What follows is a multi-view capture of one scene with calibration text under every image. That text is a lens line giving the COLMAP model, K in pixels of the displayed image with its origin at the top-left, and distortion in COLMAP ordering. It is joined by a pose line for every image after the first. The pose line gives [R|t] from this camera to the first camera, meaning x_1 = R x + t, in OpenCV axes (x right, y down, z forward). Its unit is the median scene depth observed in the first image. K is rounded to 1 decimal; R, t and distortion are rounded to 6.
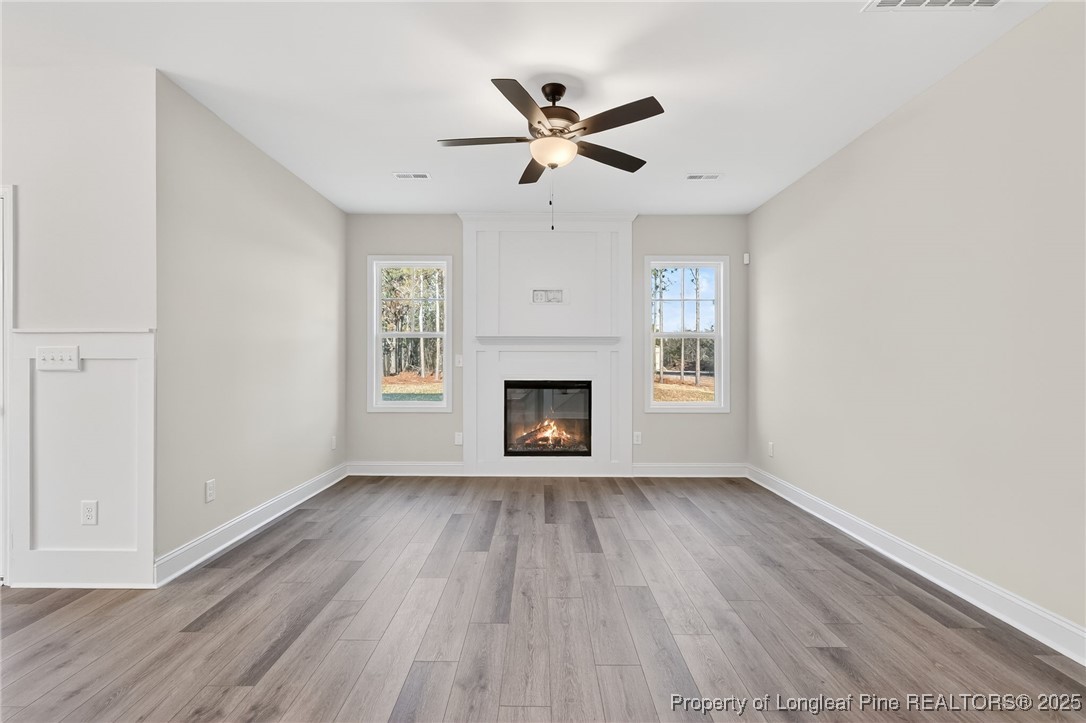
lens RADIAL K [[528.2, 0, 534.3], [0, 528.2, 359.8], [0, 0, 1]] dist [0.003739, -0.000339]
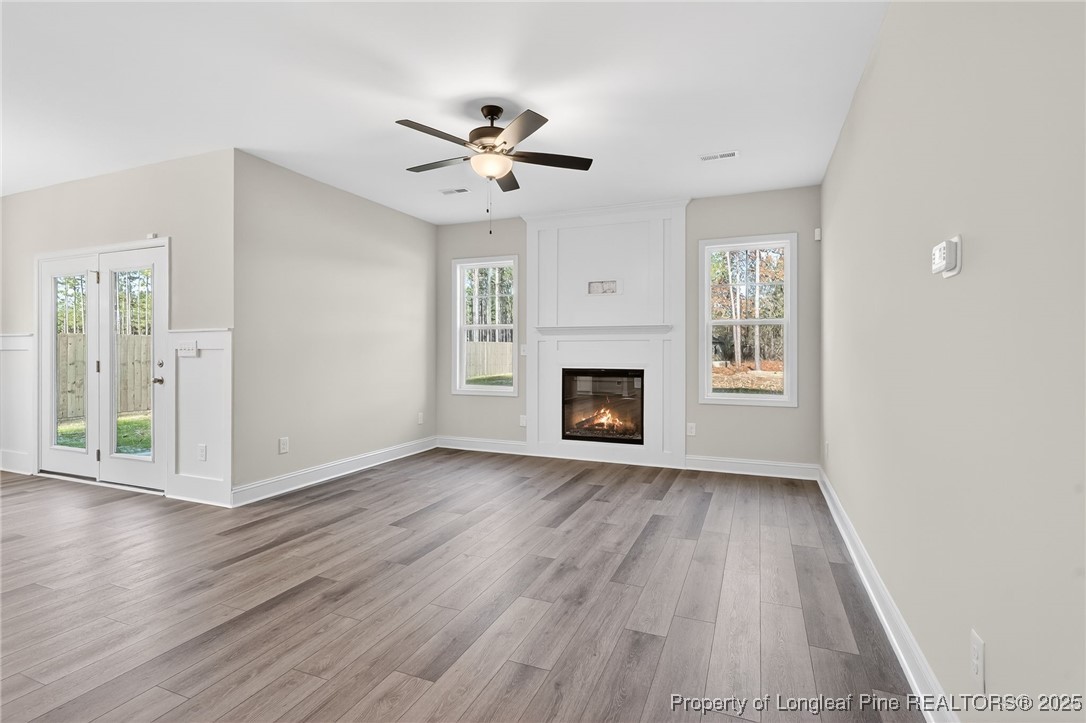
lens RADIAL K [[527.2, 0, 531.8], [0, 527.2, 347.4], [0, 0, 1]] dist [0.003426, 0.000069]
pose [[0.922226, -0.004194, -0.386630, 0.300595], [0.002856, 0.999988, -0.004034, 0.001037], [0.386642, 0.002616, 0.922226, -0.005438]]
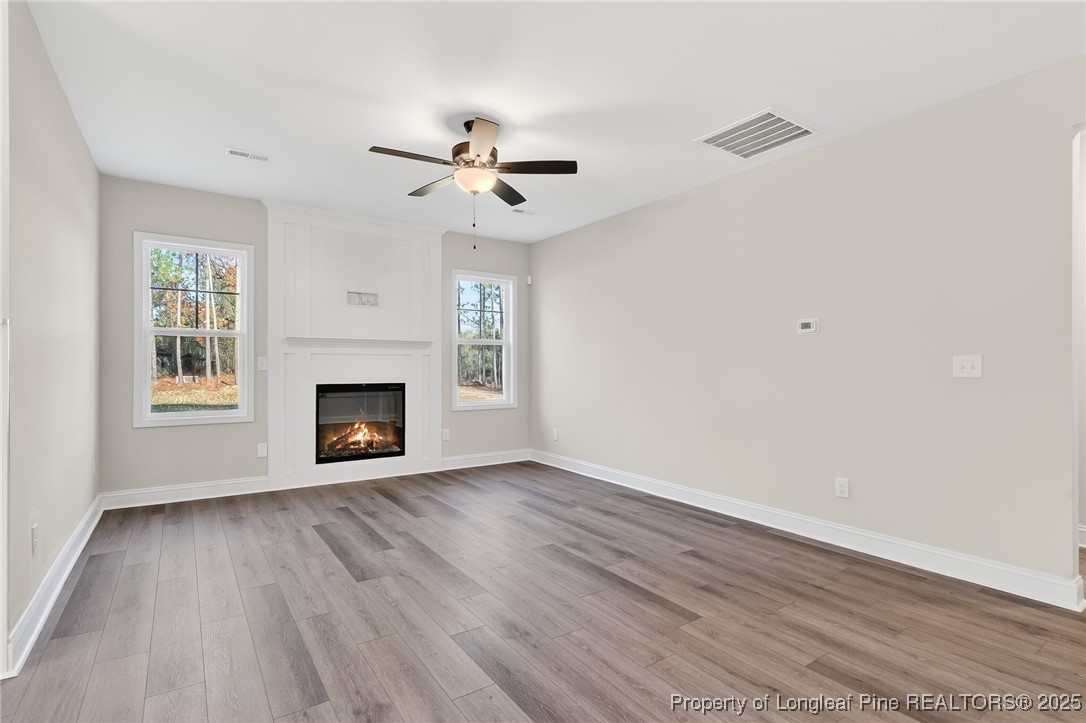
lens RADIAL K [[524.2, 0, 539.3], [0, 524.2, 363.0], [0, 0, 1]] dist [0.001601, 0.000096]
pose [[0.820468, 0.002628, 0.571686, -0.268389], [-0.003180, 0.999995, -0.000034, -0.000983], [-0.571683, -0.001790, 0.820473, -0.002191]]
